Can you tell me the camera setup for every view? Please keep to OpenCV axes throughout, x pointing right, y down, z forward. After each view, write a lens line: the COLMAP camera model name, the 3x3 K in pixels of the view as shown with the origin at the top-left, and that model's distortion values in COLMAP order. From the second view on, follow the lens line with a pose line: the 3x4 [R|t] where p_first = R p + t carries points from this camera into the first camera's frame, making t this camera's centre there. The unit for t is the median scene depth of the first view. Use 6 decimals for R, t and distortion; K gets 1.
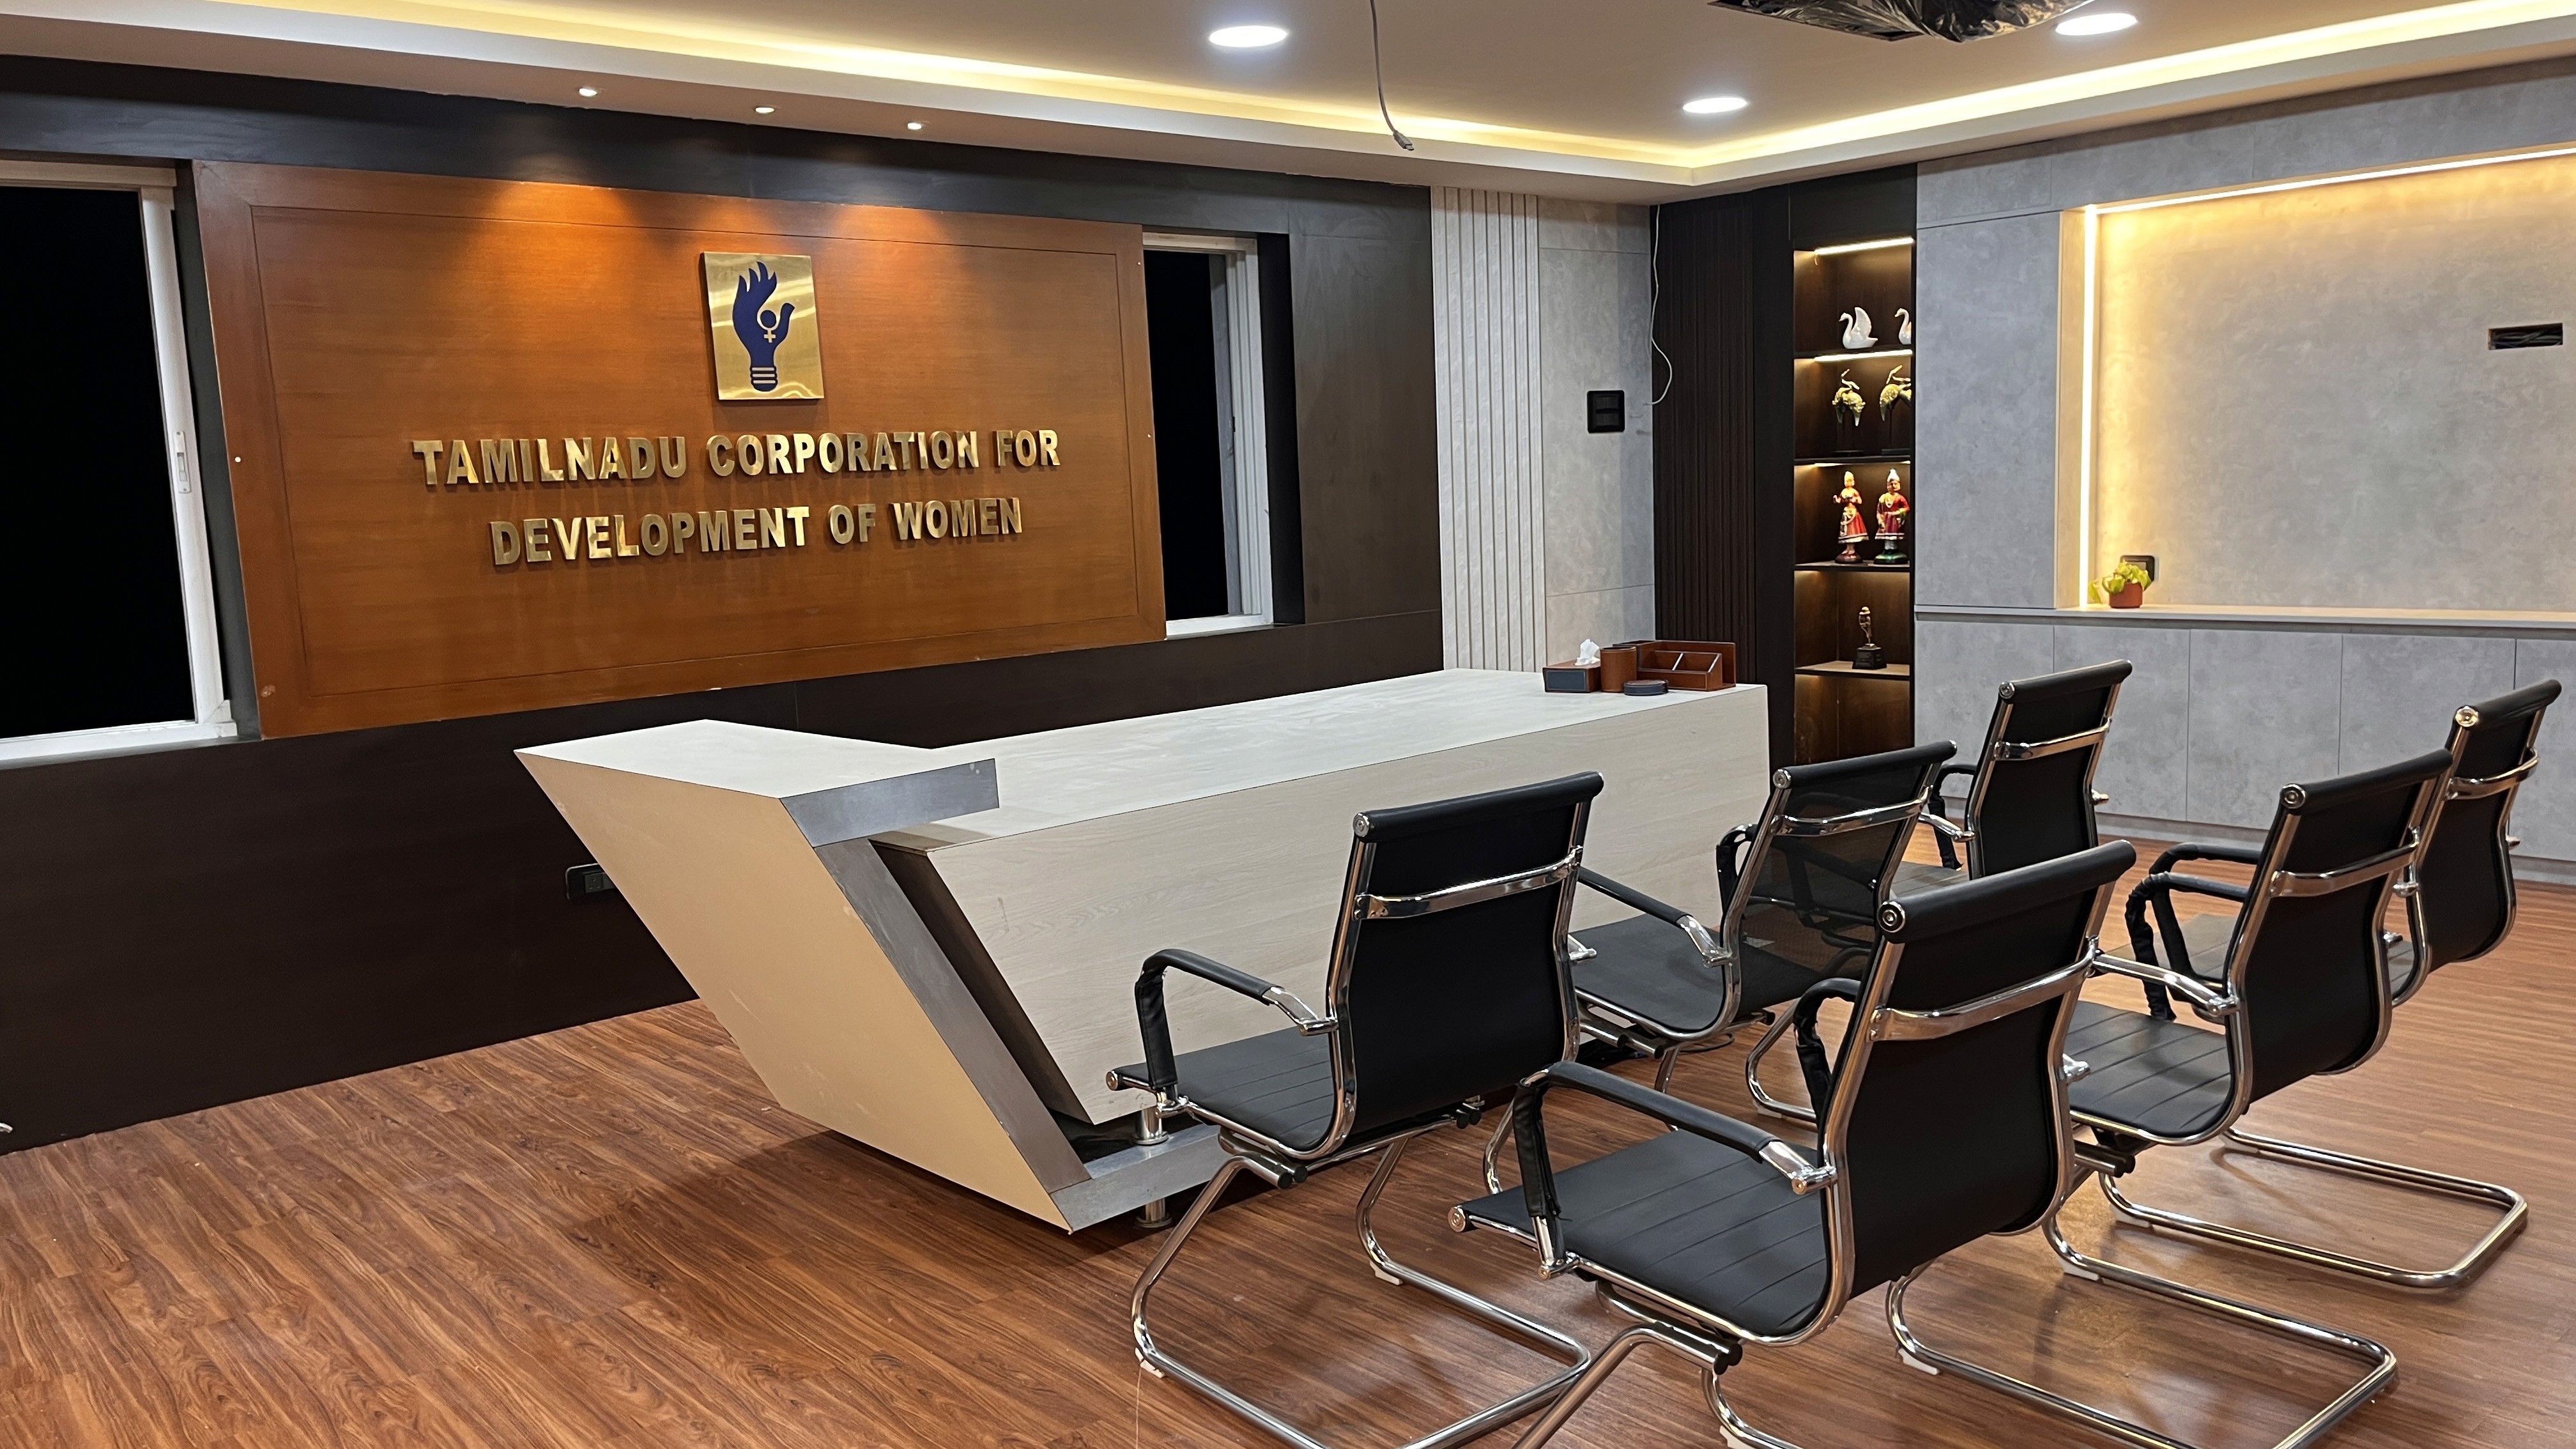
lens RADIAL K [[1918.7, 0, 1275.3], [0, 1918.7, 716.0], [0, 0, 1]] dist [0.010933, -0.052021]
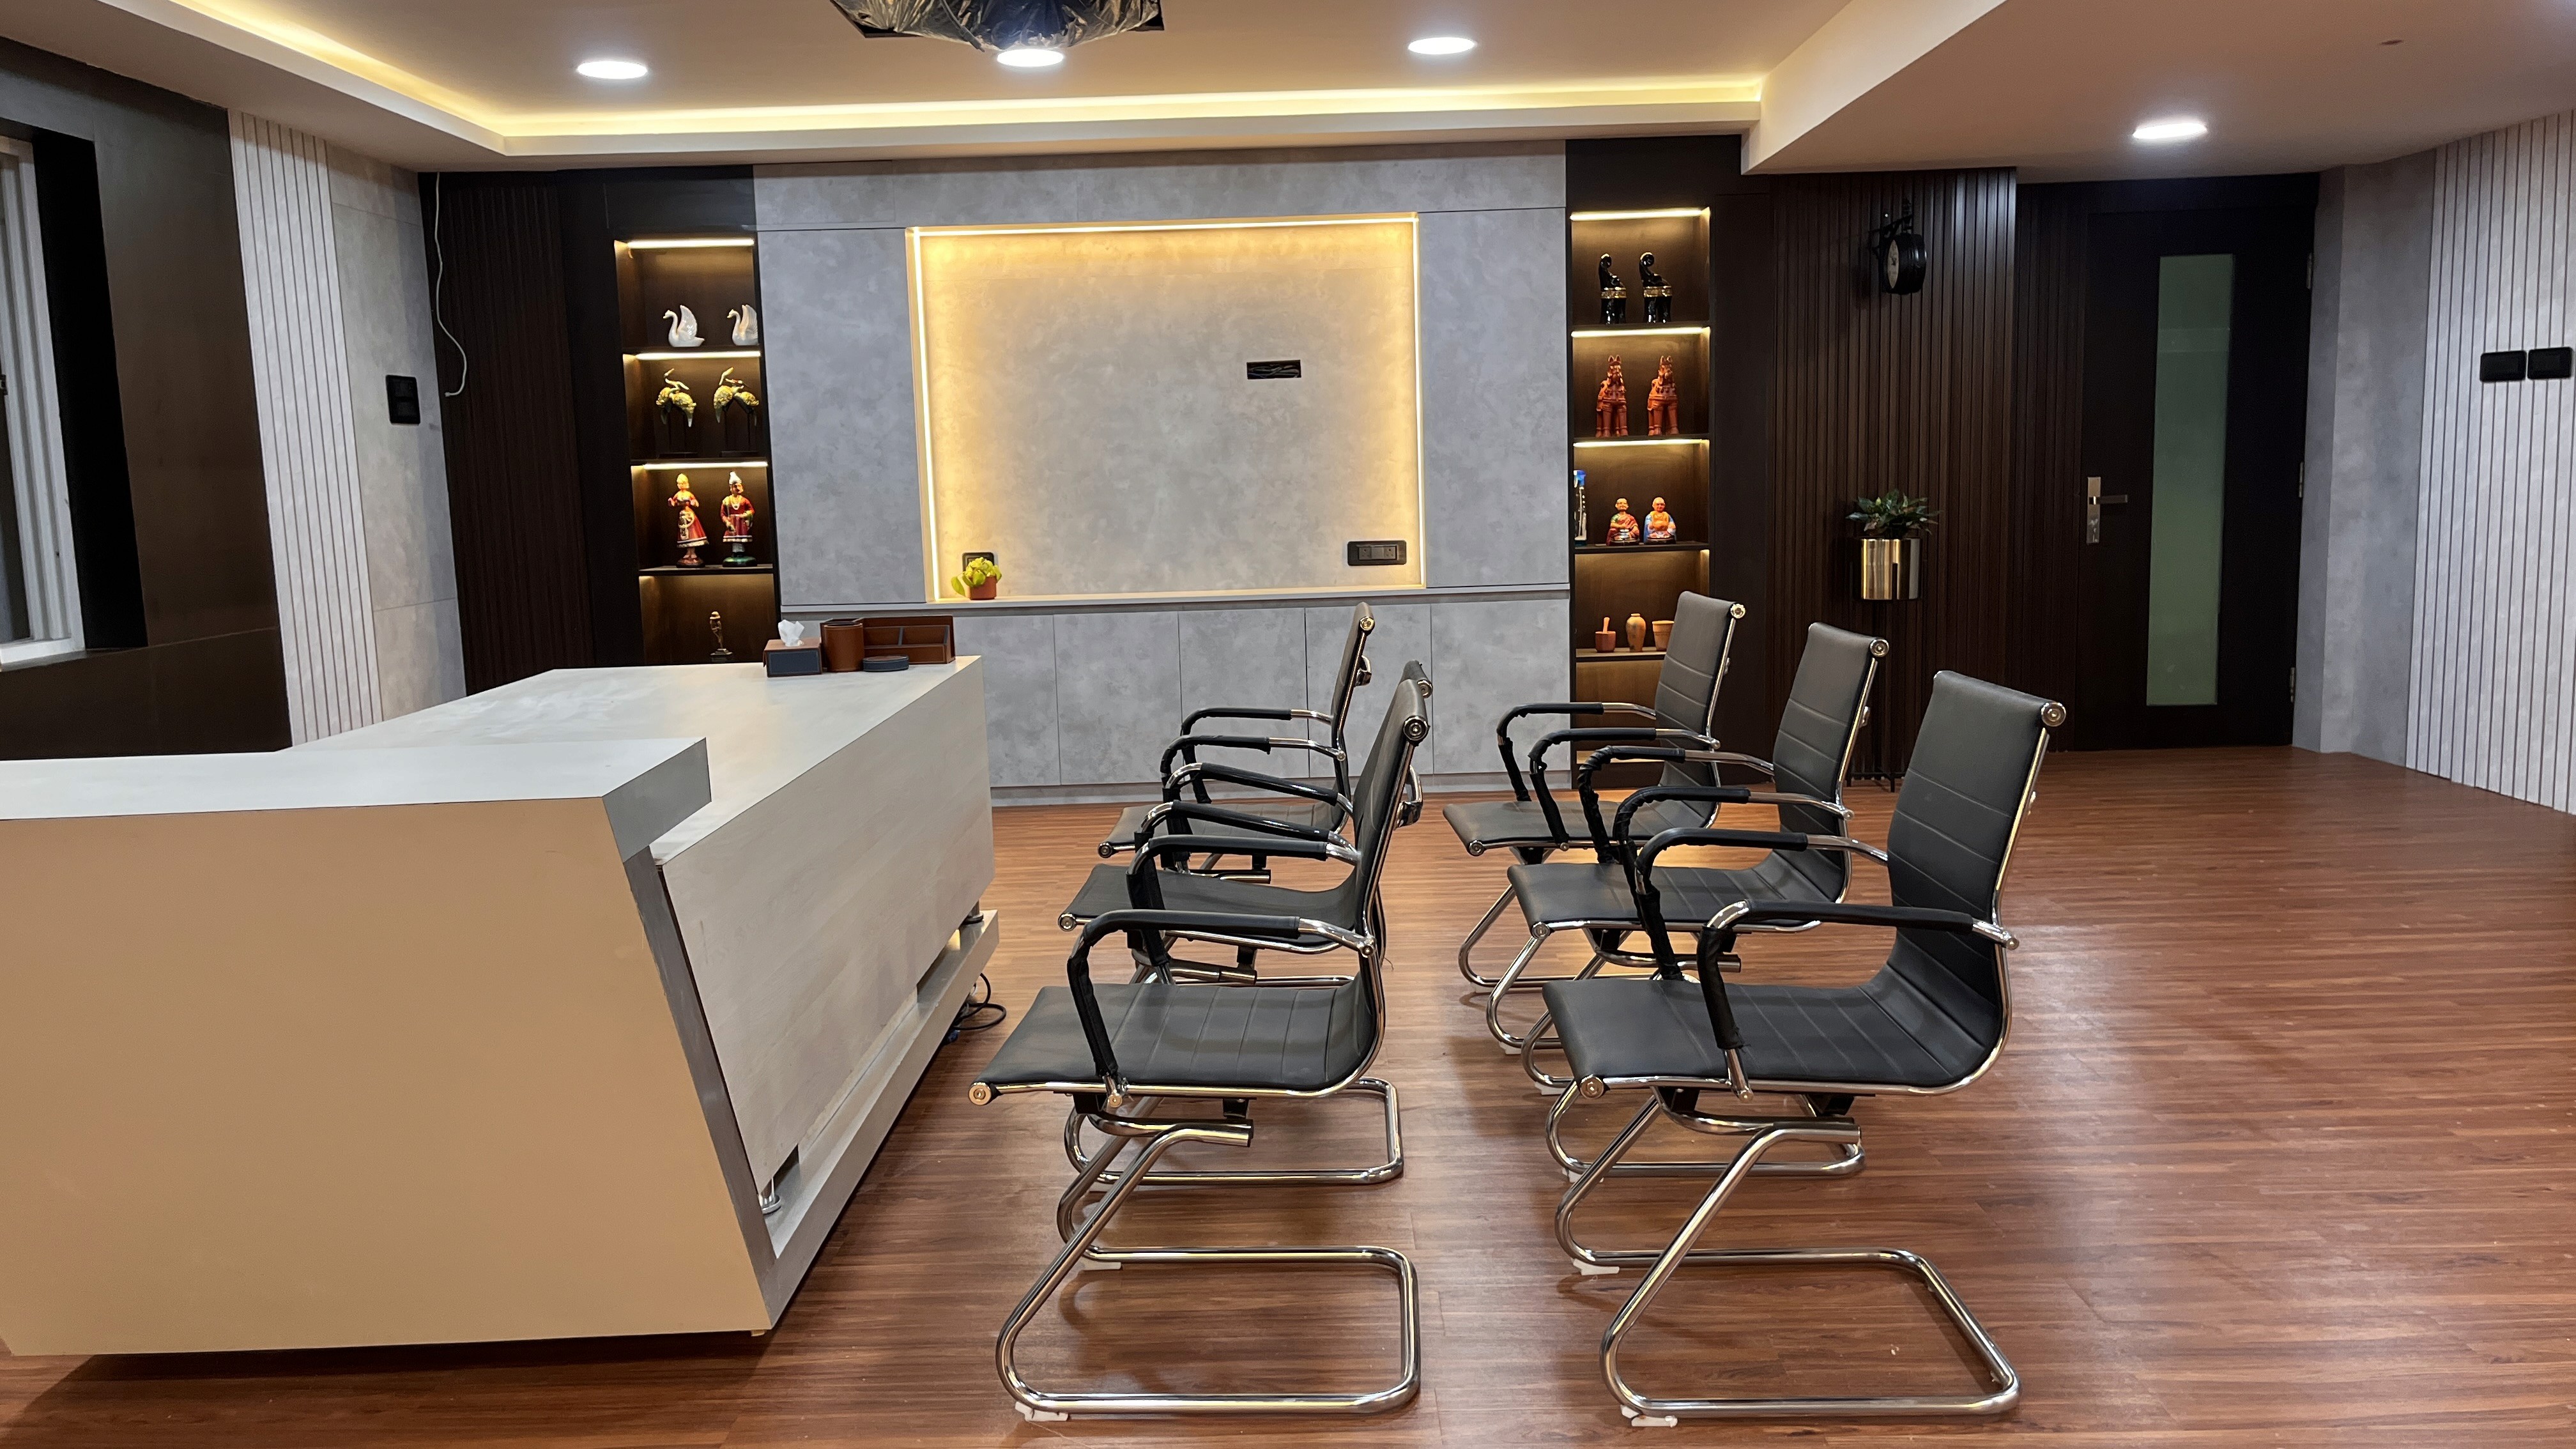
lens RADIAL K [[1918.7, 0, 1295.8], [0, 1918.7, 748.4], [0, 0, 1]] dist [0.010933, -0.052021]
pose [[0.652400, -0.081702, 0.753458, -0.288295], [0.090127, 0.995481, 0.029907, 0.012333], [-0.752497, 0.048396, 0.656816, 0.156961]]
